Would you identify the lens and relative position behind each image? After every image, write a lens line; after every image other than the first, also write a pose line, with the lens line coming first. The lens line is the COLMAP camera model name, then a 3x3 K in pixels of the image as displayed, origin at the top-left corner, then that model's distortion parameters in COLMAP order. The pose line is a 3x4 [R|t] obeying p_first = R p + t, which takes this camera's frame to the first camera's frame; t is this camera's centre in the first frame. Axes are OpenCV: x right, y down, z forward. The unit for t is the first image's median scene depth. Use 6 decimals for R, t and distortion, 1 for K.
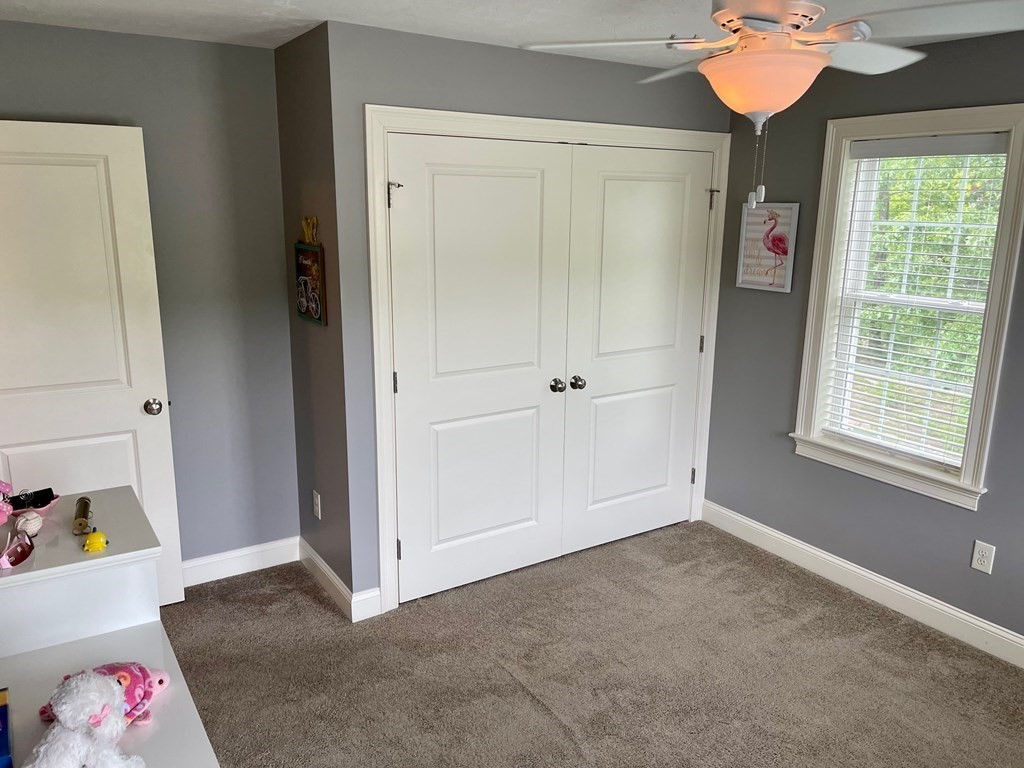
lens RADIAL K [[778.2, 0, 512.0], [0, 778.2, 384.0], [0, 0, 1]] dist [0.031146, 0.003362]
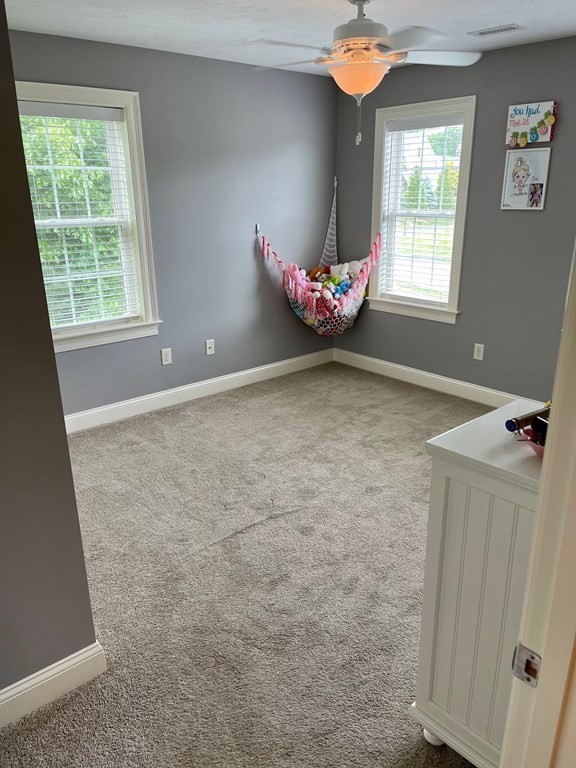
lens RADIAL K [[583.6, 0, 288.0], [0, 583.6, 384.0], [0, 0, 1]] dist [0.031146, 0.003362]
pose [[-0.148082, -0.326472, 0.933535, -0.758334], [0.233915, 0.905597, 0.353806, -0.142404], [-0.960914, 0.270760, -0.057736, 0.840064]]
